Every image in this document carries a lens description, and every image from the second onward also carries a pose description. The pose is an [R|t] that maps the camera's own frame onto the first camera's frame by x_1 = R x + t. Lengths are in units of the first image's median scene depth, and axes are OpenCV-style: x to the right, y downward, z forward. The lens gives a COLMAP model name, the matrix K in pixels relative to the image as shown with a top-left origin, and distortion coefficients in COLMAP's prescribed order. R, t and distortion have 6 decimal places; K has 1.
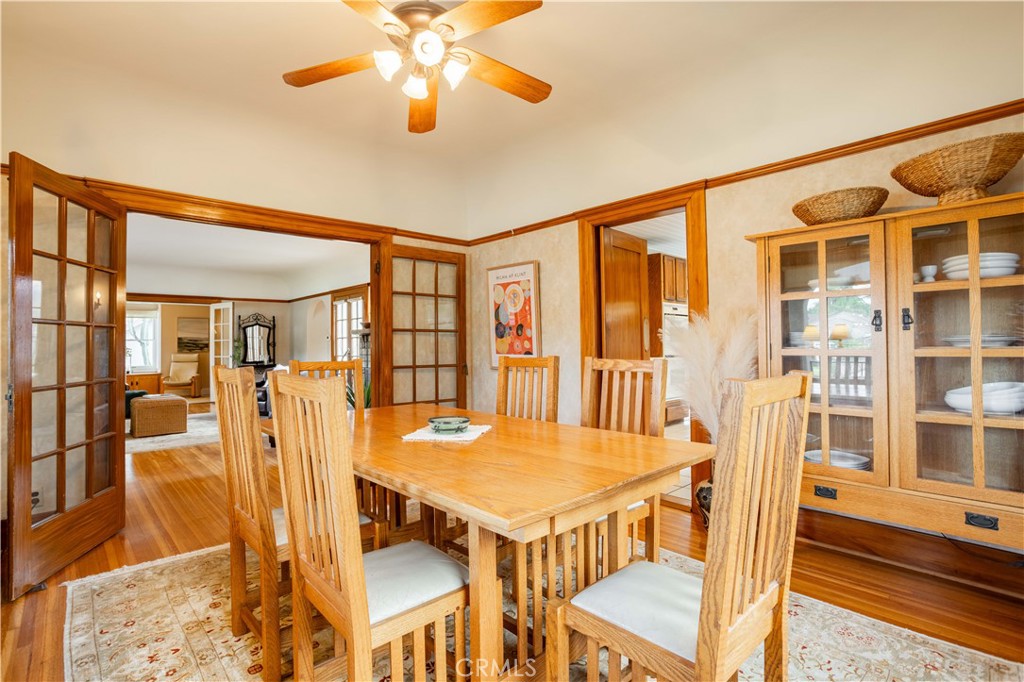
lens RADIAL K [[493.7, 0, 507.7], [0, 493.7, 344.3], [0, 0, 1]] dist [-0.042004, 0.017075]
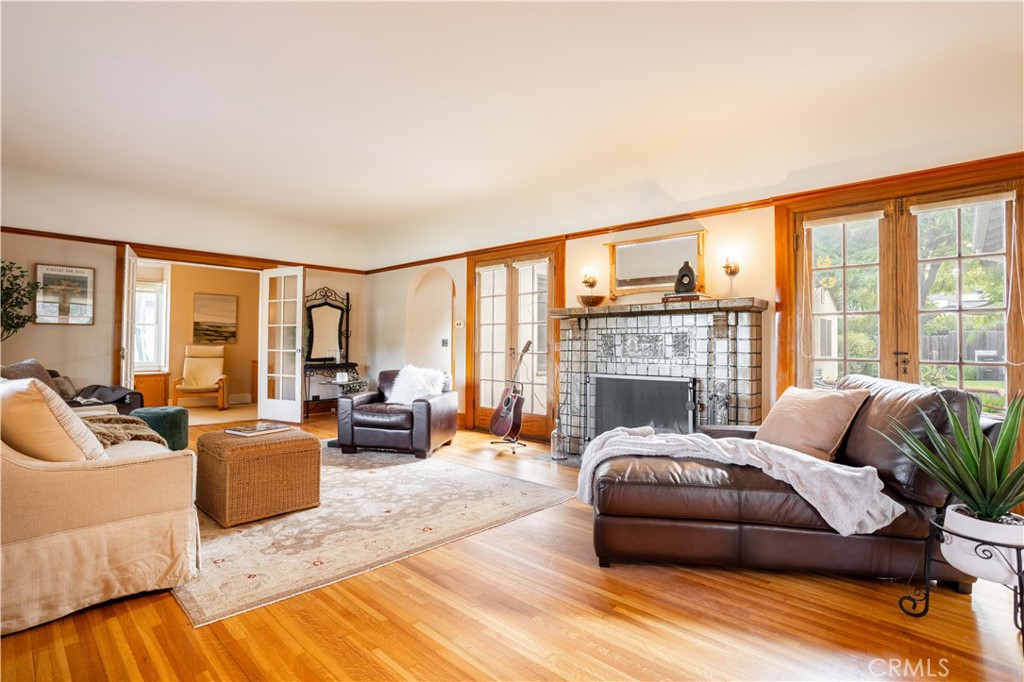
lens RADIAL K [[493.7, 0, 506.1], [0, 493.7, 344.3], [0, 0, 1]] dist [-0.042004, 0.017075]
pose [[0.997311, 0.018785, 0.070835, -0.307236], [-0.018606, 0.999822, -0.003186, 0.012746], [-0.070882, 0.001859, 0.997483, 0.300515]]
